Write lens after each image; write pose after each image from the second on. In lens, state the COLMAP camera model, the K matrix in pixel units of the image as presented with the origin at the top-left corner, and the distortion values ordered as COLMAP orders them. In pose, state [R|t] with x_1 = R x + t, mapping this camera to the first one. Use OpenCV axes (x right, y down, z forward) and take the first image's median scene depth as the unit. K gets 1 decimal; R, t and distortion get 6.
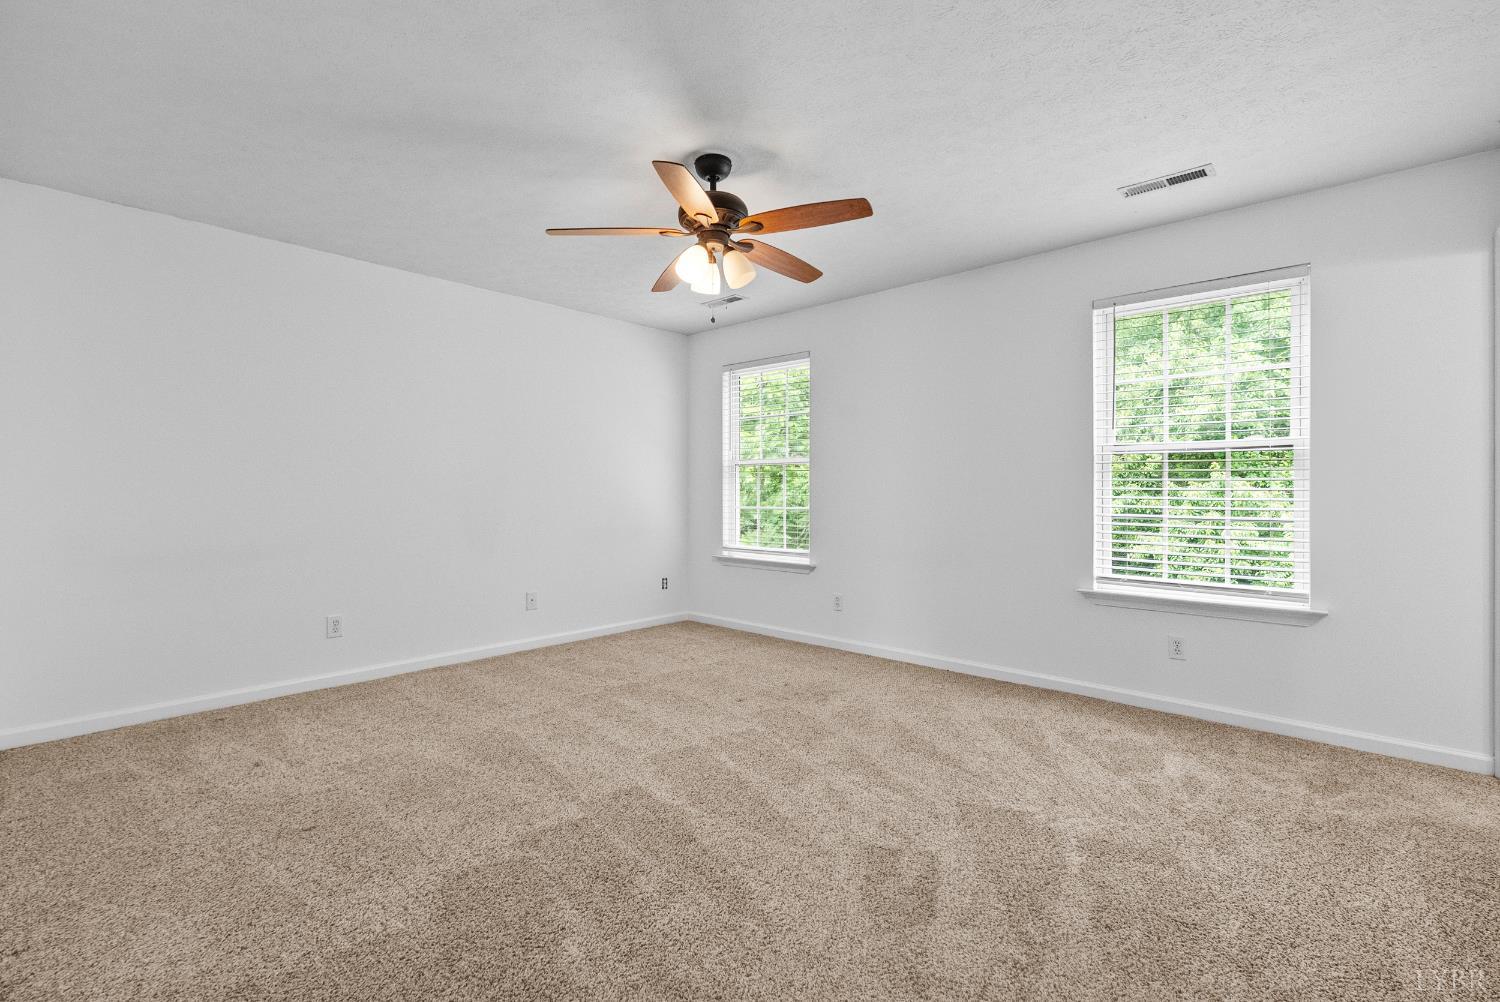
lens RADIAL K [[658.3, 0, 742.1], [0, 658.3, 491.8], [0, 0, 1]] dist [-0.002037, 0.000323]
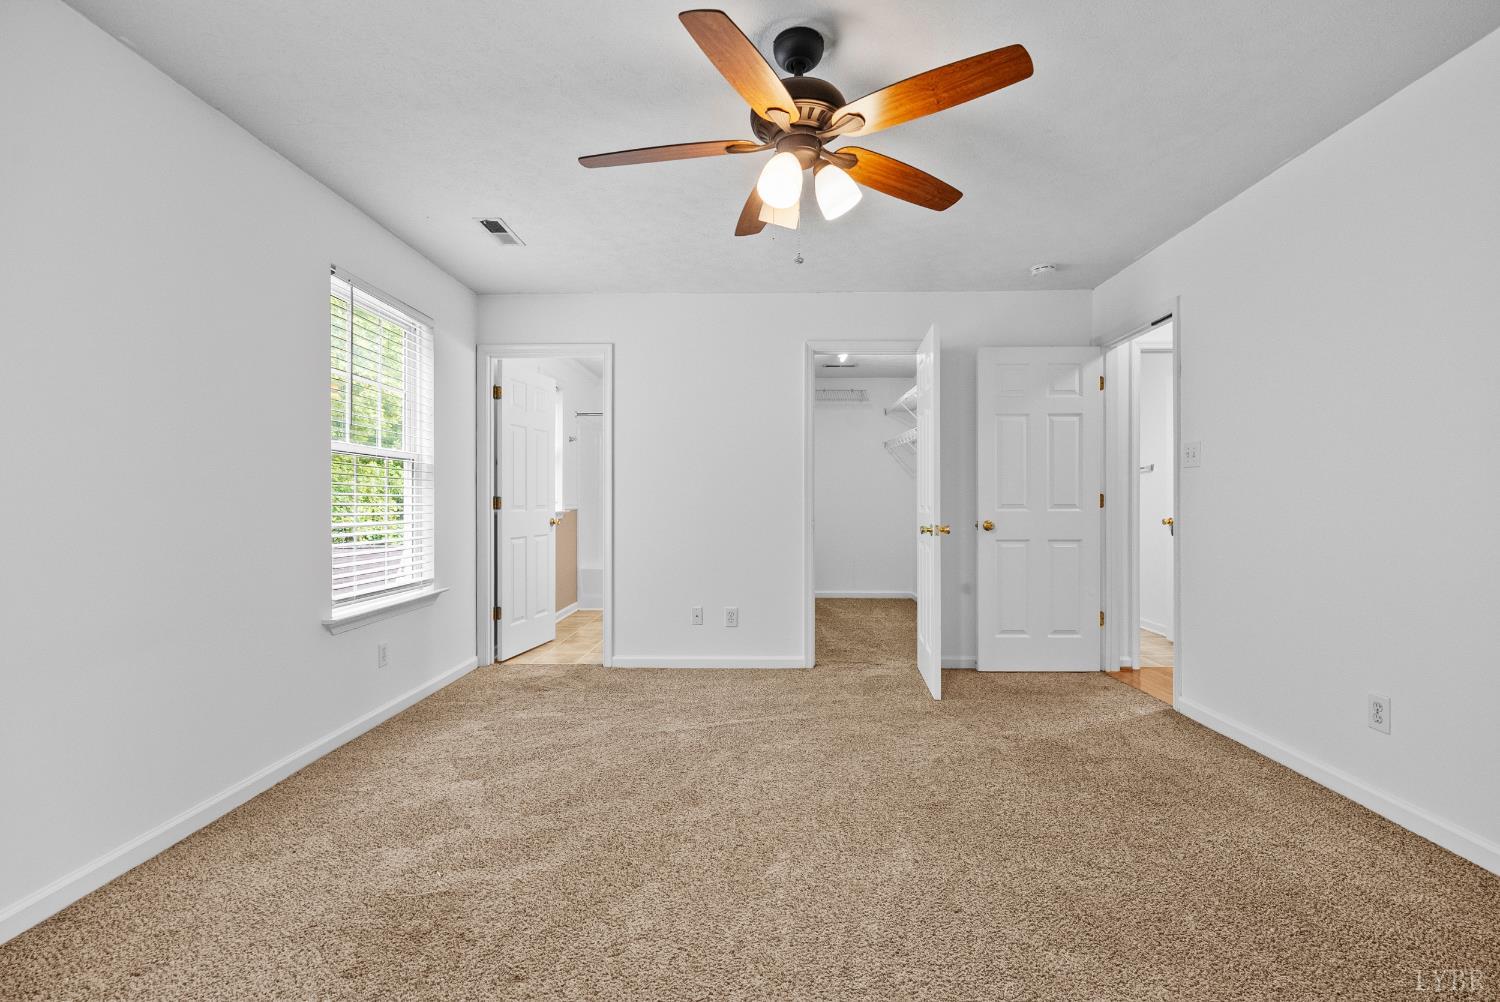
lens RADIAL K [[658.3, 0, 743.3], [0, 658.3, 499.7], [0, 0, 1]] dist [-0.002037, 0.000323]
pose [[-0.637779, 0.004690, 0.770205, -0.475847], [0.012651, 0.999910, 0.004386, 0.005315], [-0.770116, 0.012541, -0.637781, 1.273174]]
